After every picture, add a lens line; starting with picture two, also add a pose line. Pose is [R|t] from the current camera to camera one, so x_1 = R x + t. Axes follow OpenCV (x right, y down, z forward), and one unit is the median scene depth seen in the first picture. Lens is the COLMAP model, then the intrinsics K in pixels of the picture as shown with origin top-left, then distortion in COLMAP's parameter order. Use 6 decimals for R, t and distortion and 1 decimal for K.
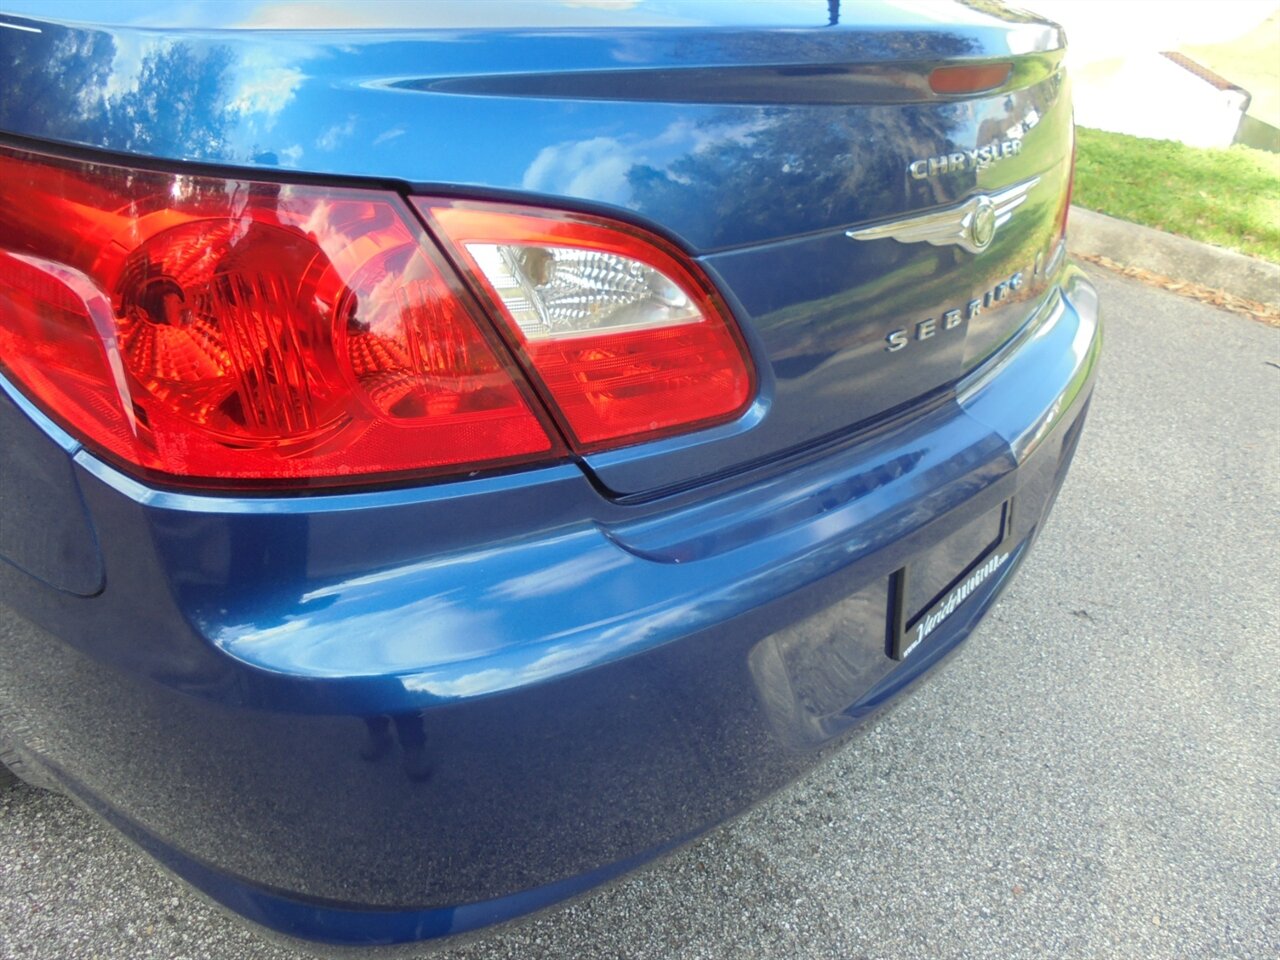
lens RADIAL K [[1003.5, 0, 638.3], [0, 1003.5, 476.3], [0, 0, 1]] dist [-0.121789, 0.077432]
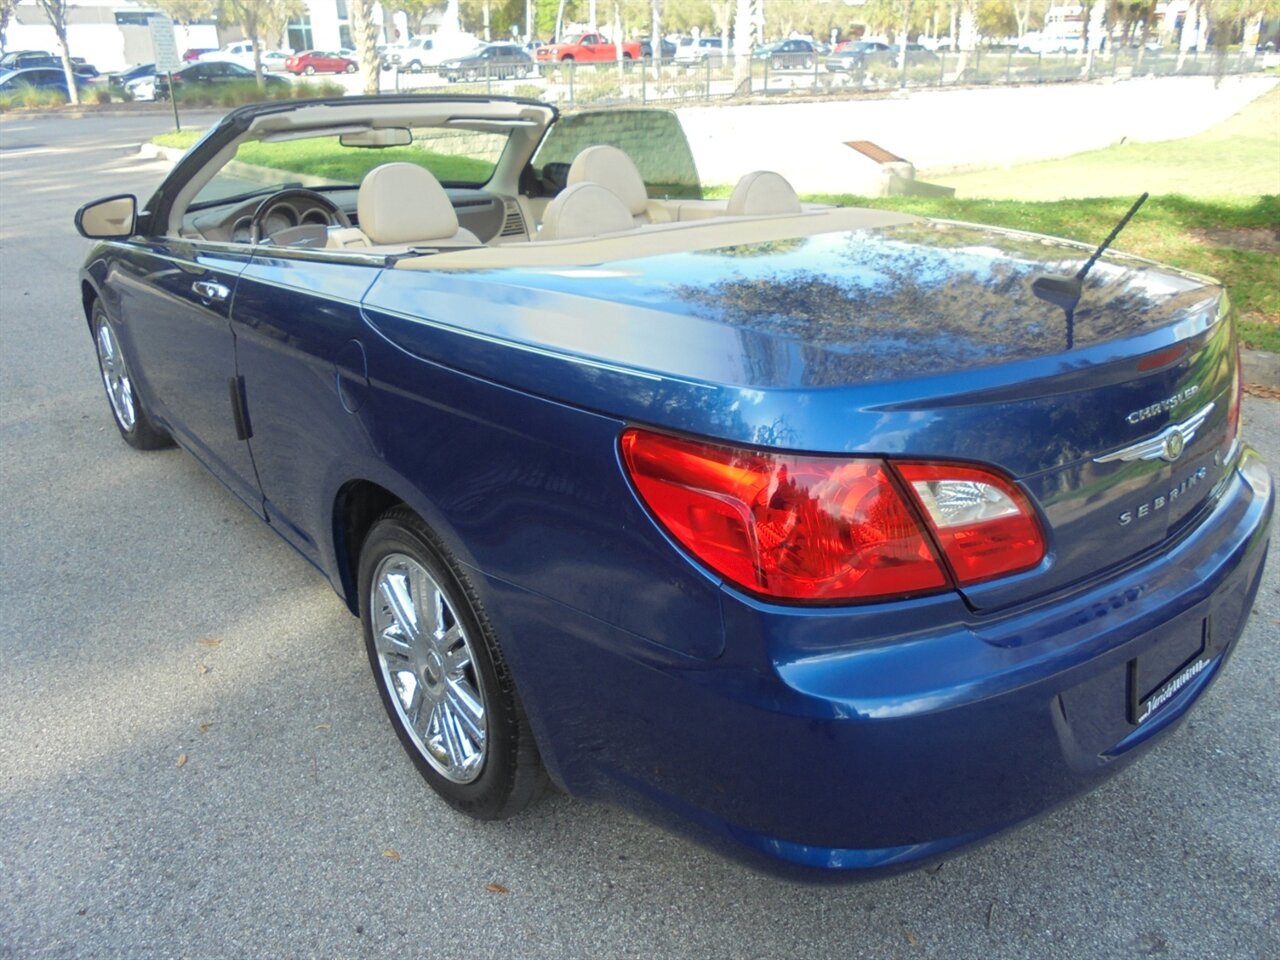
lens RADIAL K [[1003.5, 0, 640.3], [0, 1003.5, 486.6], [0, 0, 1]] dist [-0.121789, 0.077432]
pose [[0.984219, -0.026100, -0.175019, -0.246679], [-0.000245, 0.988861, -0.148843, 0.053449], [0.176954, 0.146537, 0.973249, -0.734143]]
